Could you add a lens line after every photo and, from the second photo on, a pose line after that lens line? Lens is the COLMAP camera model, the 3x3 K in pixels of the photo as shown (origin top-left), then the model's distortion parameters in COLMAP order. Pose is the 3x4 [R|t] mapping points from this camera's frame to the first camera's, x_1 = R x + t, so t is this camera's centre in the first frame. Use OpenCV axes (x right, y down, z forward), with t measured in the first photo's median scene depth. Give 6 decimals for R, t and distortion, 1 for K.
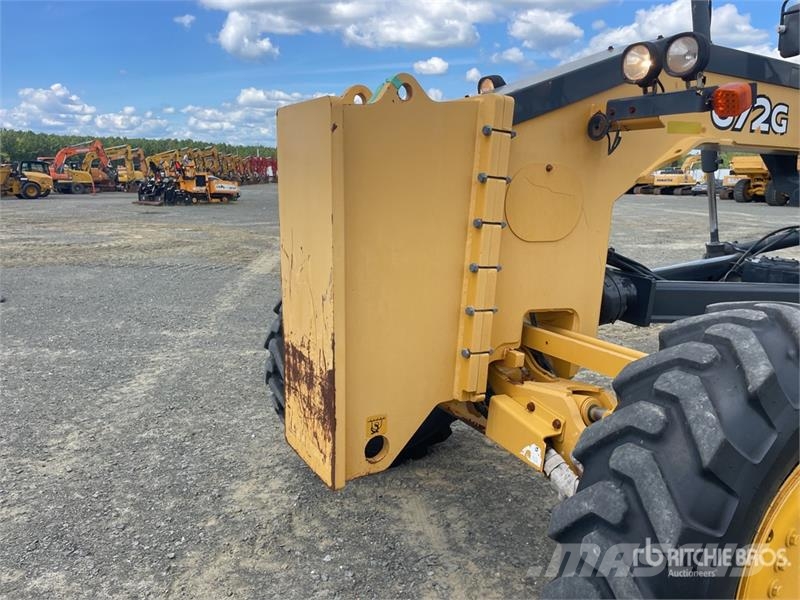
lens RADIAL K [[605.9, 0, 388.8], [0, 605.9, 303.2], [0, 0, 1]] dist [0.096359, -0.122573]
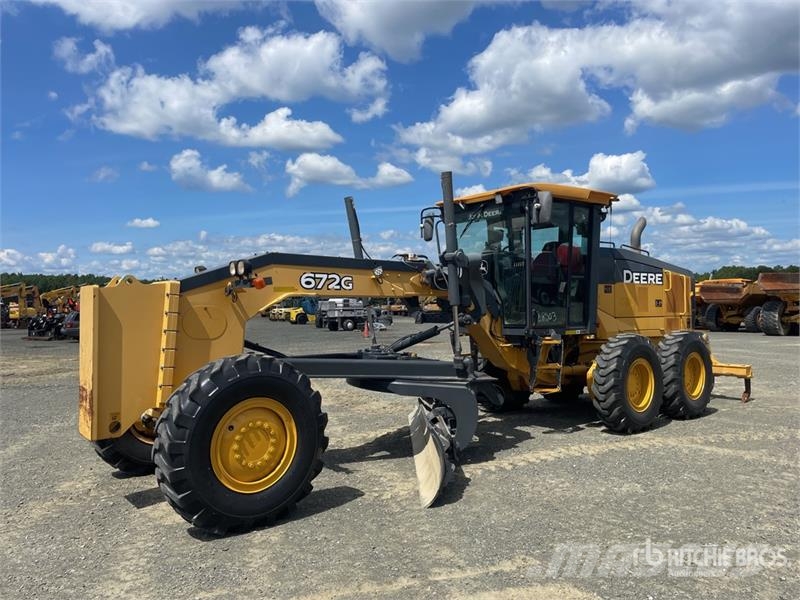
lens RADIAL K [[605.9, 0, 388.8], [0, 605.9, 303.2], [0, 0, 1]] dist [0.096359, -0.122573]
pose [[0.989436, -0.018031, 0.143847, 0.046463], [0.047520, 0.977754, -0.204303, 0.020588], [-0.136963, 0.208980, 0.968281, -0.103783]]
